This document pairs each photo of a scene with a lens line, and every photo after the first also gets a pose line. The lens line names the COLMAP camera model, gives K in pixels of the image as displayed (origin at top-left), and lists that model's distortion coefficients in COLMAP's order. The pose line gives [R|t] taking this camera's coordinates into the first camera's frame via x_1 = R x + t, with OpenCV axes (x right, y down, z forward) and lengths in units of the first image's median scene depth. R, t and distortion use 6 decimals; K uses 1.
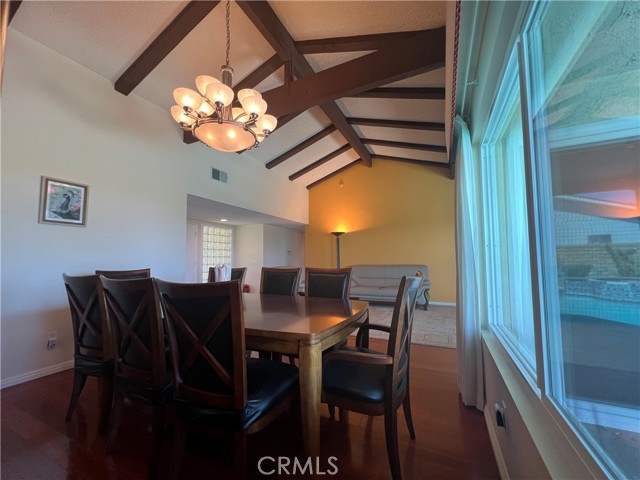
lens RADIAL K [[254.2, 0, 319.5], [0, 254.2, 240.2], [0, 0, 1]] dist [0.002170, -0.000045]
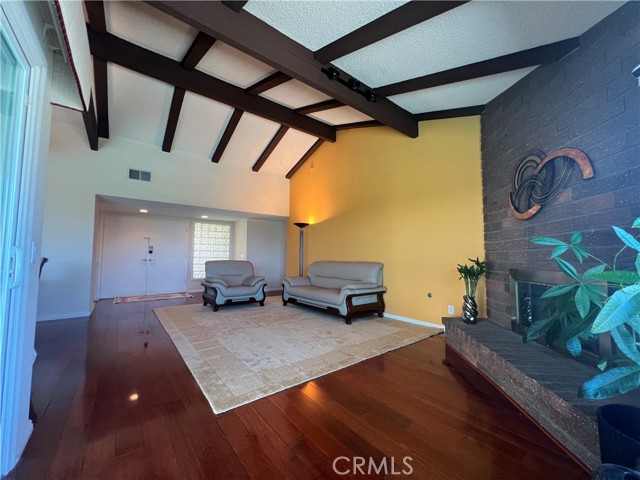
lens RADIAL K [[254.2, 0, 321.6], [0, 254.2, 238.9], [0, 0, 1]] dist [0.002170, -0.000045]
pose [[0.896557, -0.017924, -0.442565, 0.515761], [0.021081, 0.999775, 0.002216, 0.021663], [0.442426, -0.011317, 0.896734, 0.240455]]
